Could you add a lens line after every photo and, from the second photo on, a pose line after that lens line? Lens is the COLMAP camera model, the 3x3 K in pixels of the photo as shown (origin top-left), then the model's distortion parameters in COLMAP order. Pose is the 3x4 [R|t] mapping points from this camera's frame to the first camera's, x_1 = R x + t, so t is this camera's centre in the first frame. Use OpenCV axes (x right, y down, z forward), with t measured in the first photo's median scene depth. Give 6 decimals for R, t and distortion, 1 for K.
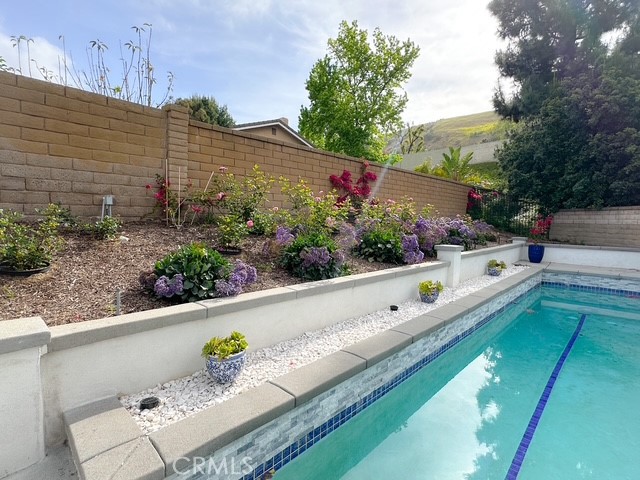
lens RADIAL K [[333.6, 0, 320.4], [0, 333.6, 238.8], [0, 0, 1]] dist [-0.013927, 0.000380]
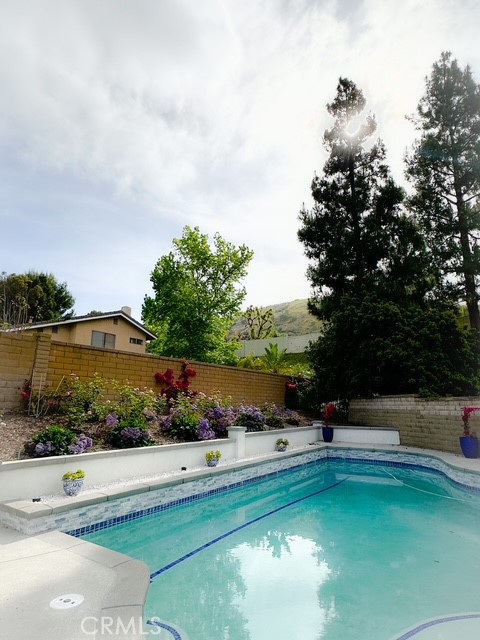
lens RADIAL K [[379.6, 0, 237.0], [0, 379.6, 321.4], [0, 0, 1]] dist [-0.001326, 0.000260]
pose [[0.984974, 0.027397, 0.170519, 0.075961], [0.020046, 0.962528, -0.270440, 0.017876], [-0.171538, 0.269795, 0.947515, -0.451161]]
